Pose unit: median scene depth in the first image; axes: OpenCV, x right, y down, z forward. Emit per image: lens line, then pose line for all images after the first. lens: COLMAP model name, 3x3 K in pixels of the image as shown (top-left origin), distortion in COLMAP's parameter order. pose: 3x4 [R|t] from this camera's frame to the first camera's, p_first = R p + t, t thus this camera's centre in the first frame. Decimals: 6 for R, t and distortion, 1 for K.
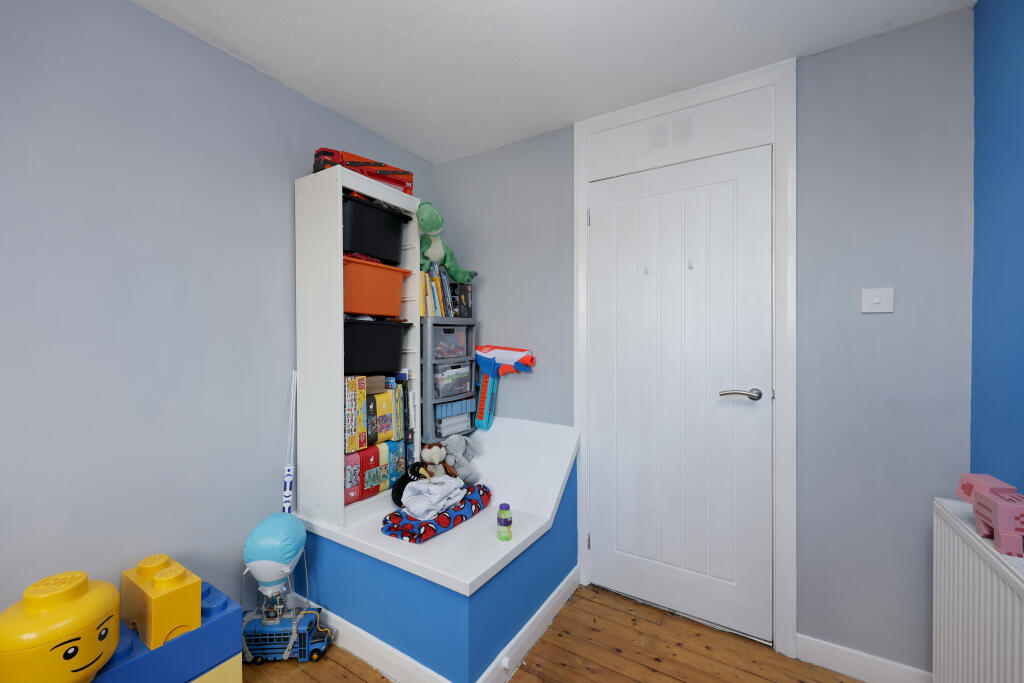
lens RADIAL K [[415.7, 0, 512.2], [0, 415.7, 340.6], [0, 0, 1]] dist [-0.002134, 0.000433]
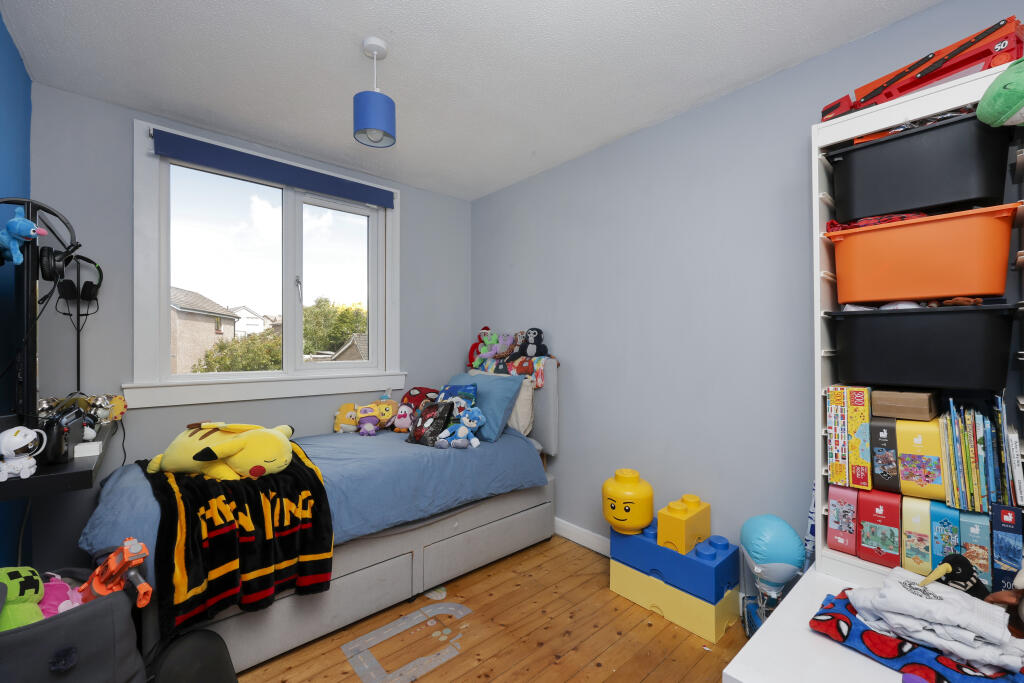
lens RADIAL K [[415.7, 0, 512.9], [0, 415.7, 346.1], [0, 0, 1]] dist [-0.002134, 0.000433]
pose [[-0.290252, -0.005283, -0.956936, 0.496670], [0.004985, 0.999963, -0.007032, 0.014185], [0.956937, -0.006811, -0.290215, 0.615163]]
